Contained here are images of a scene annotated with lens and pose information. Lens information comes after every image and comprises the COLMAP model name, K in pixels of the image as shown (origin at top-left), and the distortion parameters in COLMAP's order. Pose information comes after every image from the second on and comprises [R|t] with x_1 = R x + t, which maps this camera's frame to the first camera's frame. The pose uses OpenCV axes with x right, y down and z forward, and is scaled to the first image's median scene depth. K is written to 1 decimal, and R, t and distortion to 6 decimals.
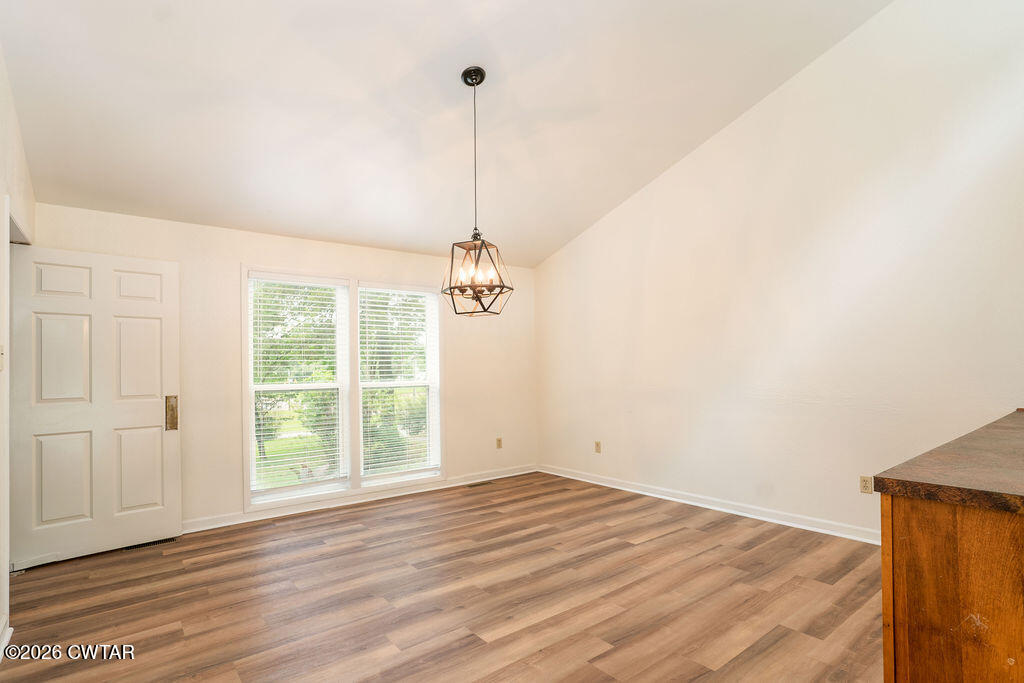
lens RADIAL K [[509.1, 0, 515.0], [0, 509.1, 354.6], [0, 0, 1]] dist [-0.072030, 0.035267]
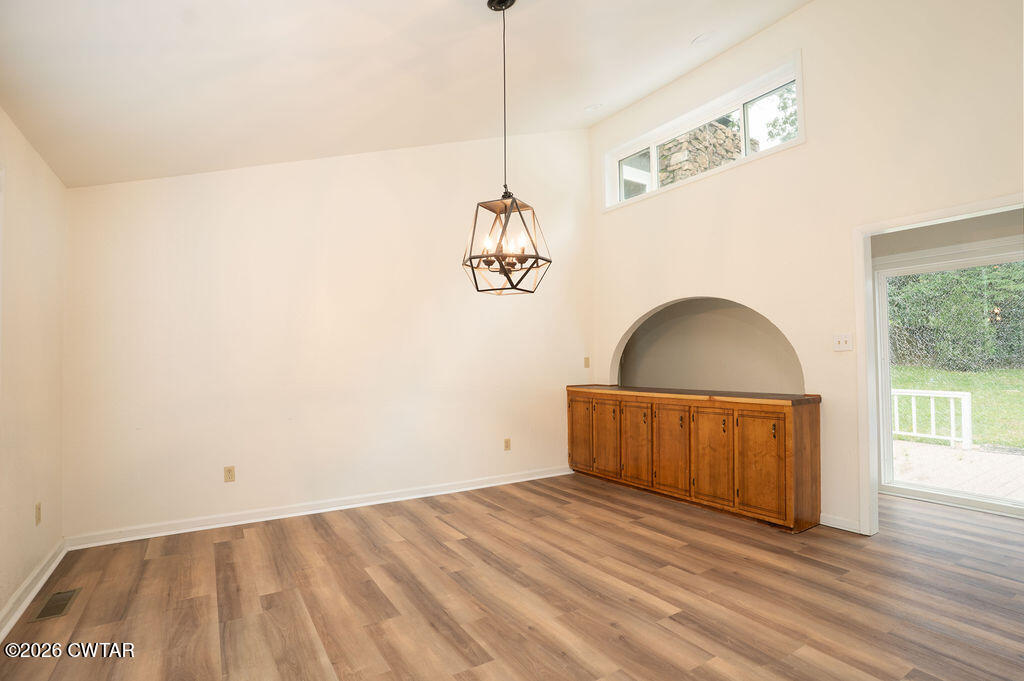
lens RADIAL K [[509.1, 0, 515.0], [0, 509.1, 353.6], [0, 0, 1]] dist [-0.072030, 0.035267]
pose [[0.112058, 0.025735, 0.993368, -0.805929], [-0.018170, 0.999551, -0.023846, 0.033442], [-0.993536, -0.015378, 0.112475, 0.844922]]
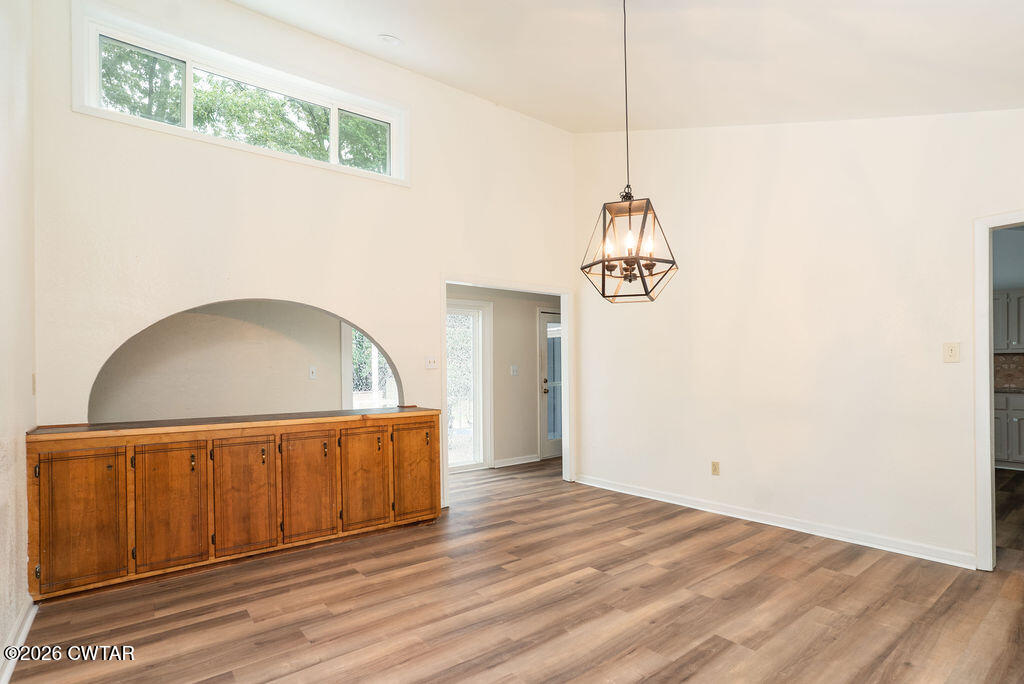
lens RADIAL K [[509.1, 0, 515.0], [0, 509.1, 355.1], [0, 0, 1]] dist [-0.072030, 0.035267]
pose [[-0.999542, 0.029794, 0.005273, 0.087103], [0.029412, 0.997655, -0.061806, 0.042564], [-0.007102, -0.061623, -0.998074, 1.659162]]
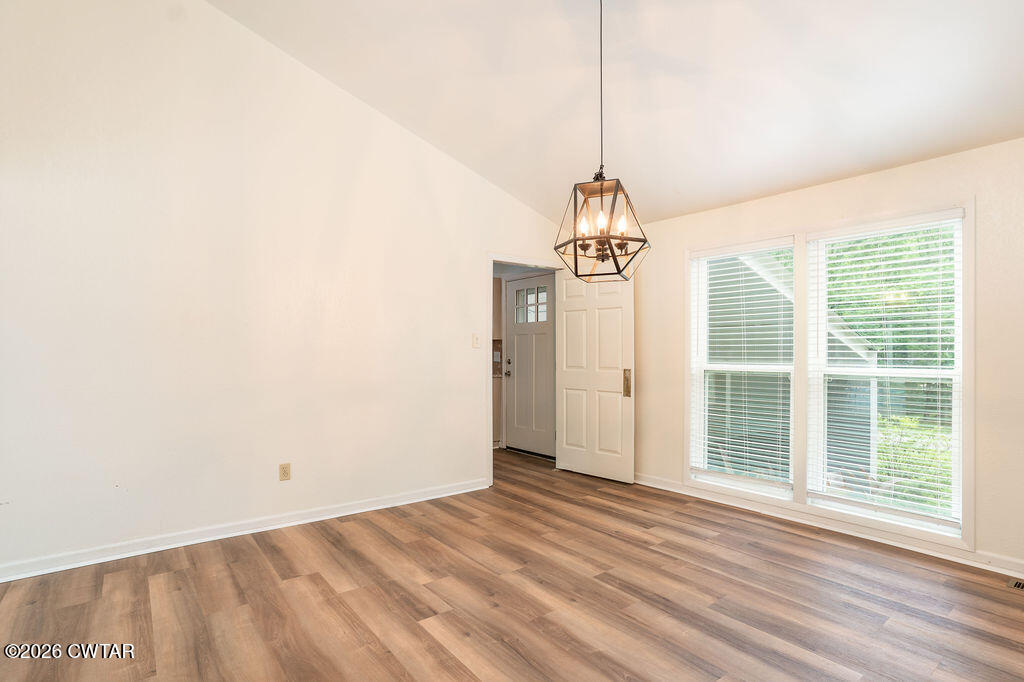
lens RADIAL K [[508.0, 0, 523.5], [0, 508.0, 342.2], [0, 0, 1]] dist [-0.066891, 0.035606]
pose [[0.000413, -0.002315, -0.999997, 0.646411], [0.025783, 0.999665, -0.002304, 0.012534], [0.999667, -0.025782, 0.000473, 0.830281]]
